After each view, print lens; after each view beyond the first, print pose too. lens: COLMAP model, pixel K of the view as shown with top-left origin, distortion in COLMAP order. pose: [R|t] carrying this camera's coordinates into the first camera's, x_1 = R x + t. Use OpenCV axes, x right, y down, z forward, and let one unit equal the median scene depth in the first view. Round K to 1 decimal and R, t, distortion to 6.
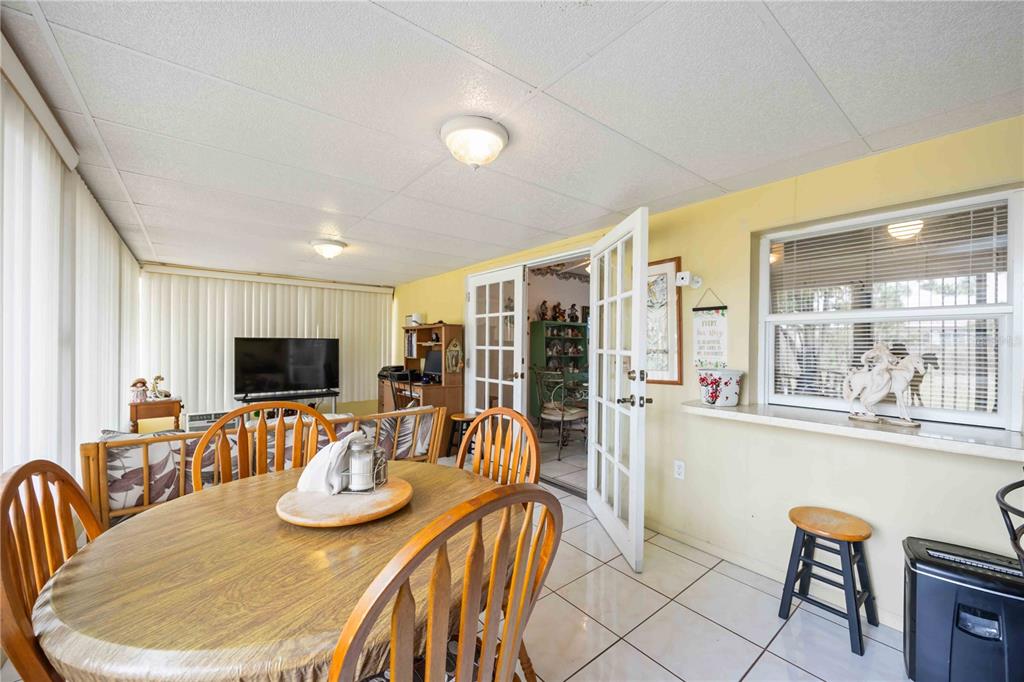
lens RADIAL K [[392.1, 0, 513.1], [0, 392.1, 345.4], [0, 0, 1]] dist [-0.005212, 0.000525]
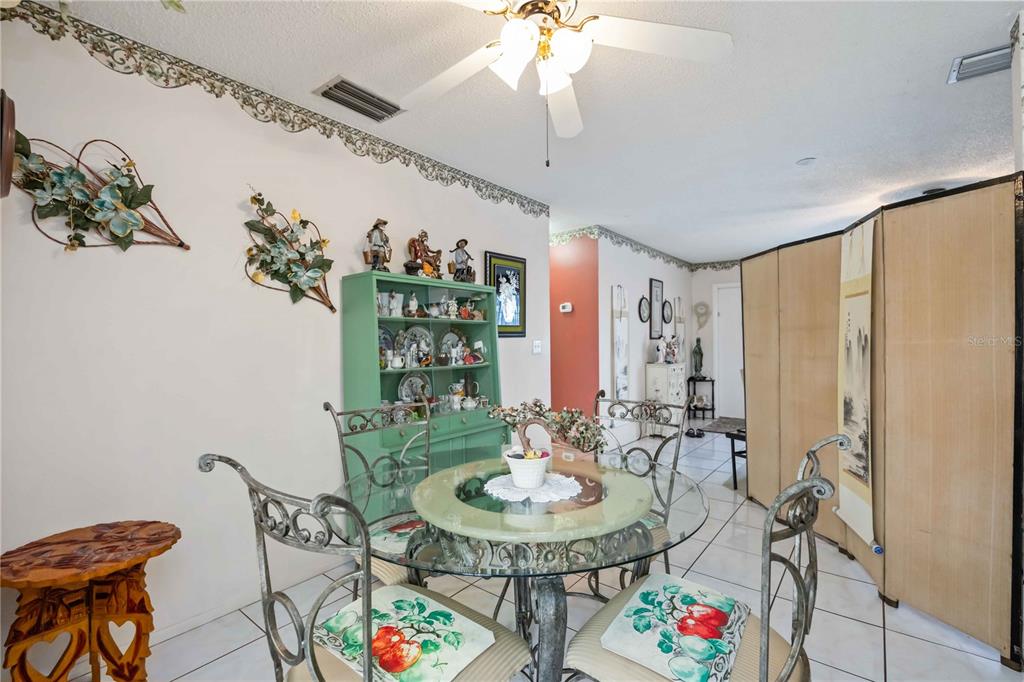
lens RADIAL K [[455.5, 0, 514.0], [0, 455.5, 341.1], [0, 0, 1]] dist [0.001067, 0.000090]
pose [[0.973815, -0.013397, 0.226947, 0.099332], [0.012744, 0.999909, 0.004342, -0.000484], [-0.226985, -0.001336, 0.973897, 0.534428]]
